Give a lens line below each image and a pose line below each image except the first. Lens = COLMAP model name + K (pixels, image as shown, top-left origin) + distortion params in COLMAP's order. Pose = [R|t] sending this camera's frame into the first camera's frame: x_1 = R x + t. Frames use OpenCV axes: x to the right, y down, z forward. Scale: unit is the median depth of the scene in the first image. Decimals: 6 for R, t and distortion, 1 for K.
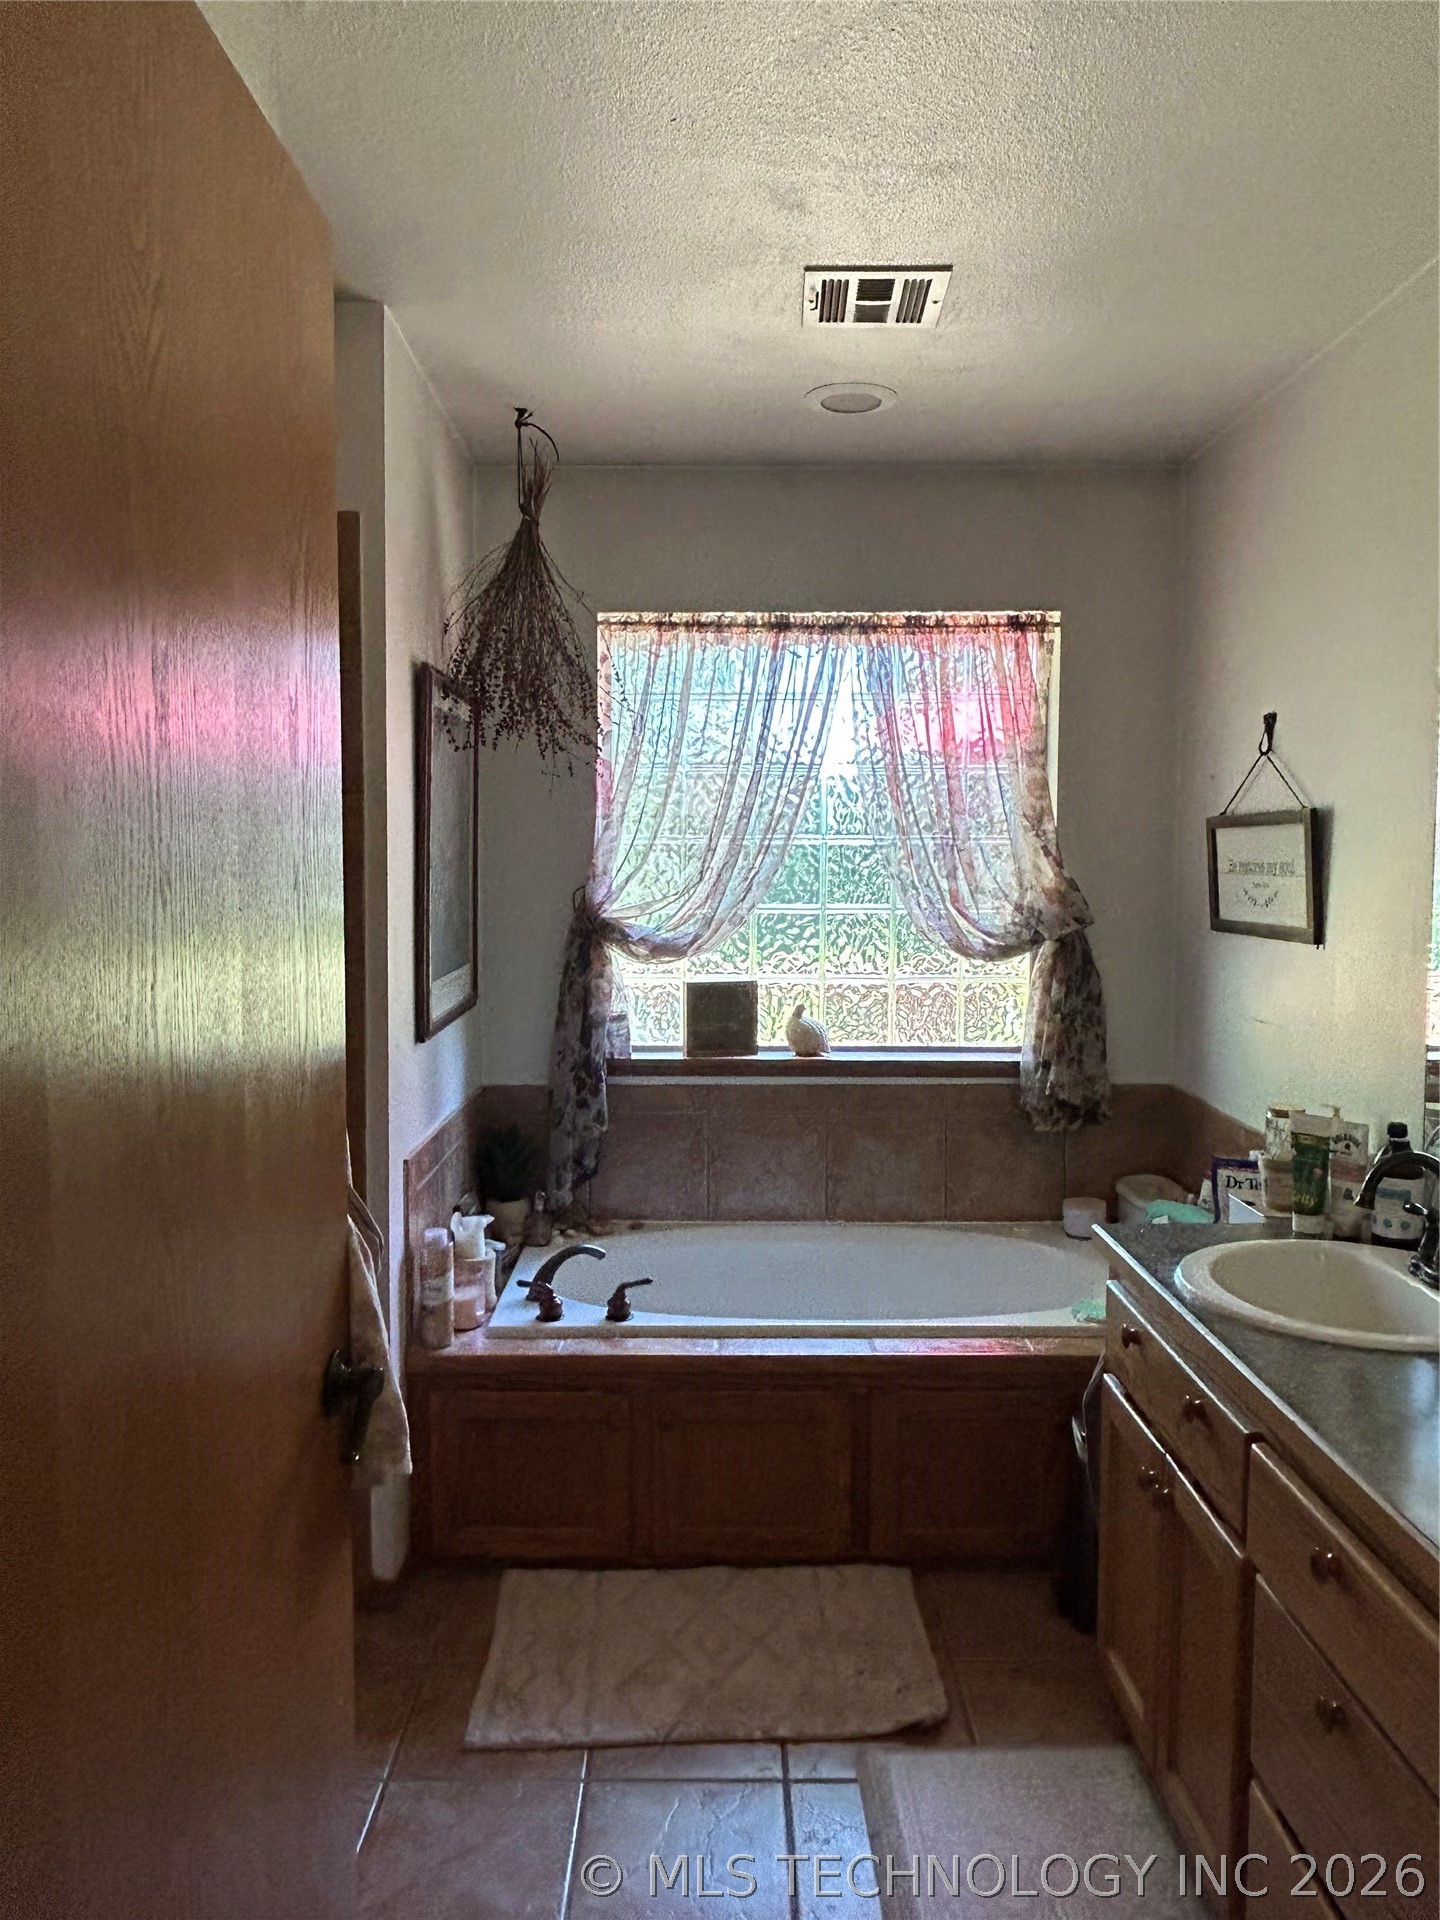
lens RADIAL K [[1356.8, 0, 737.5], [0, 1356.8, 973.1], [0, 0, 1]] dist [0.031384, -0.063588]
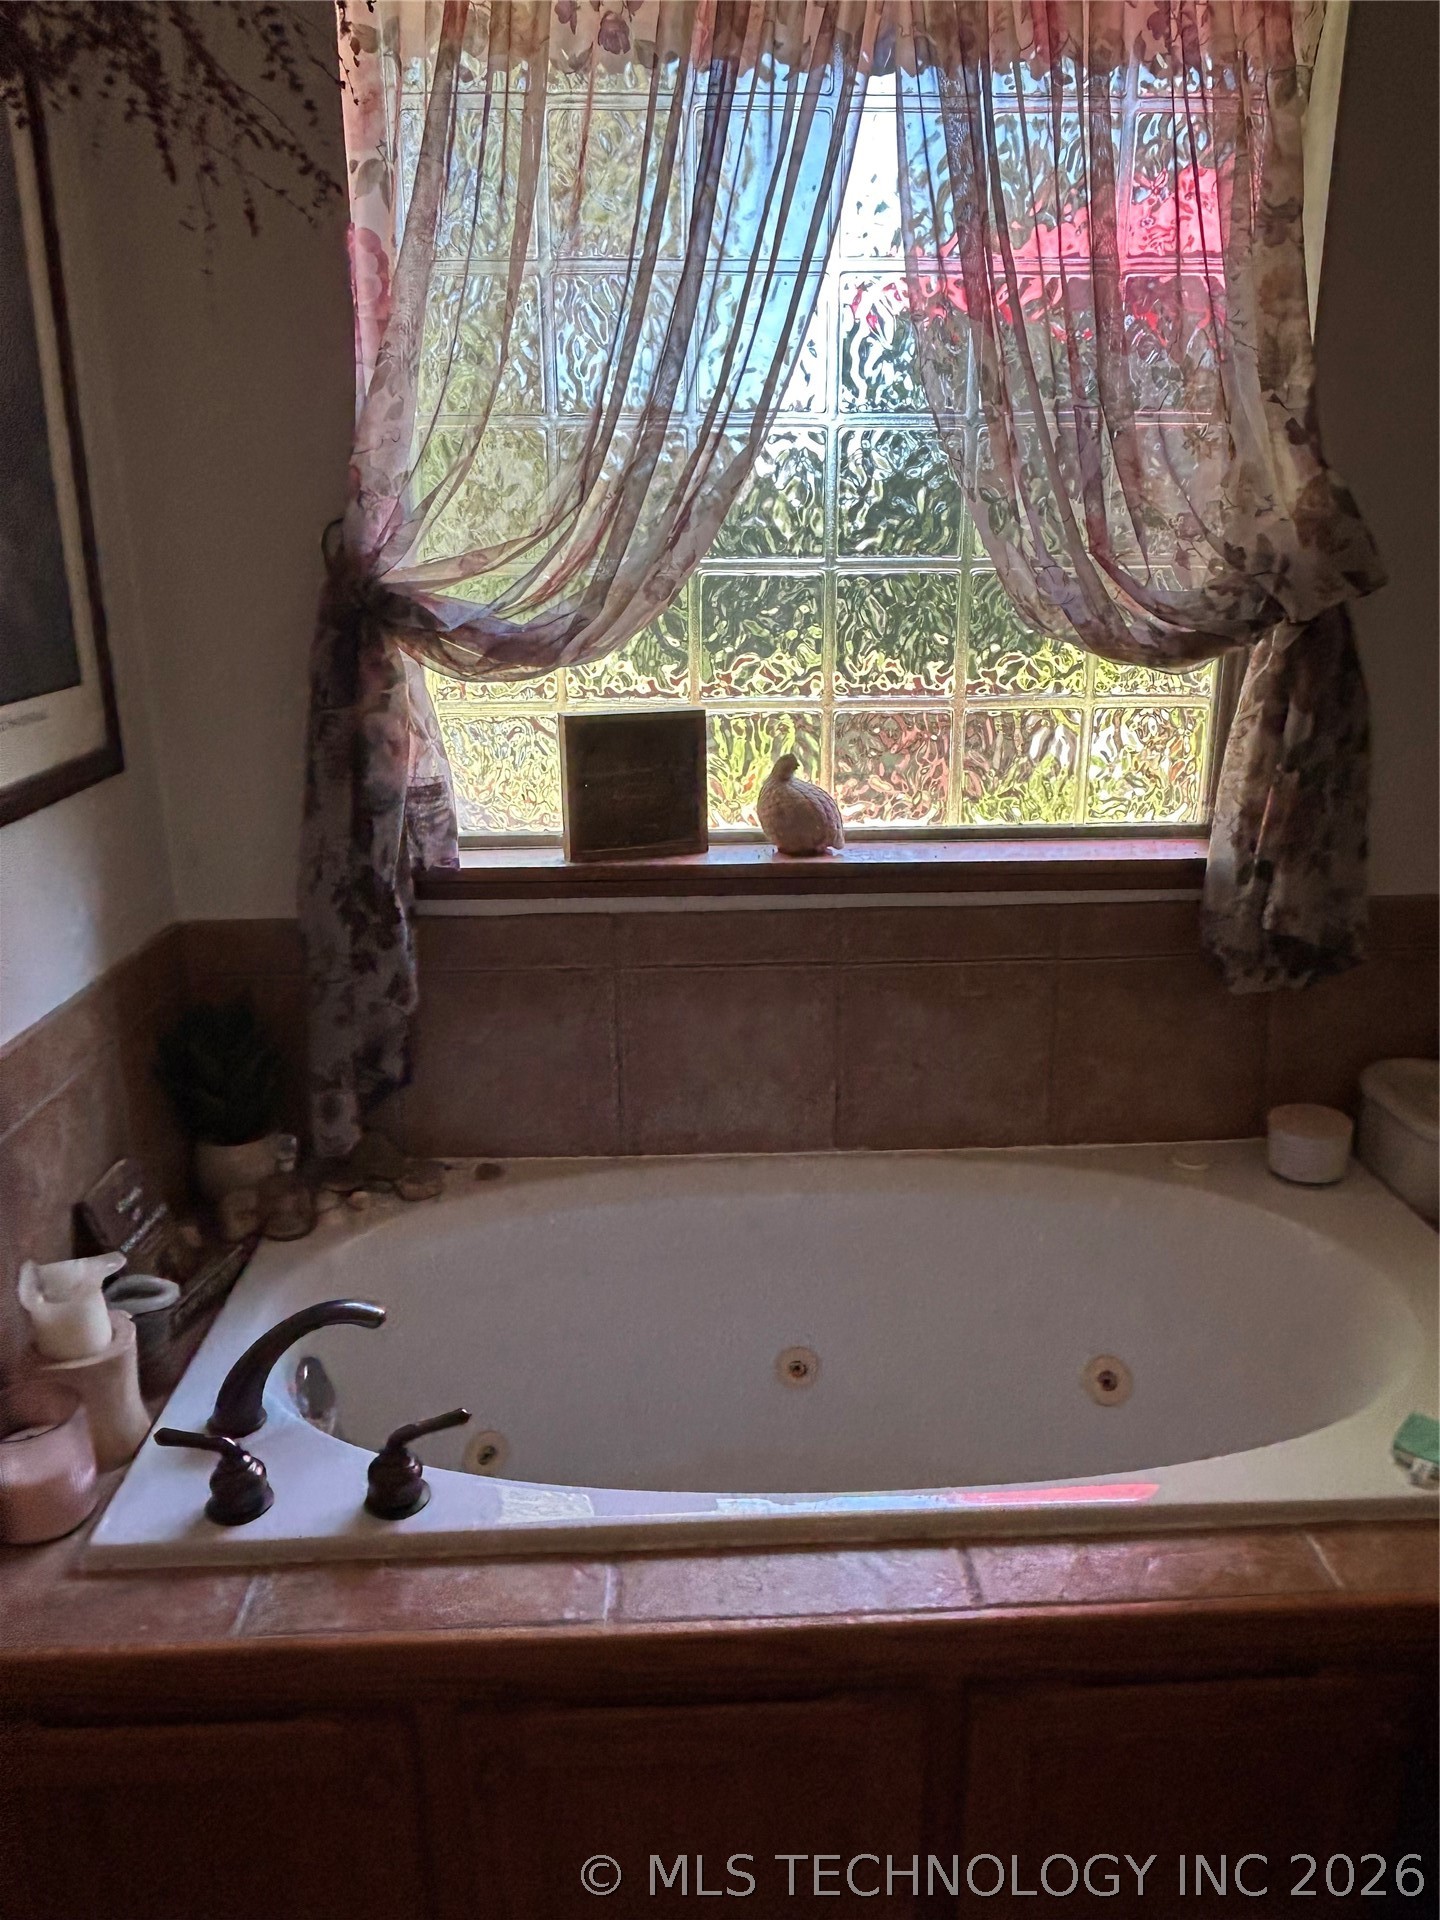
lens RADIAL K [[1356.8, 0, 737.5], [0, 1356.8, 973.1], [0, 0, 1]] dist [0.031384, -0.063588]
pose [[0.999537, -0.016831, 0.025366, 0.012890], [0.011067, 0.977147, 0.212276, -0.006493], [-0.028359, -0.211897, 0.976880, 0.486614]]
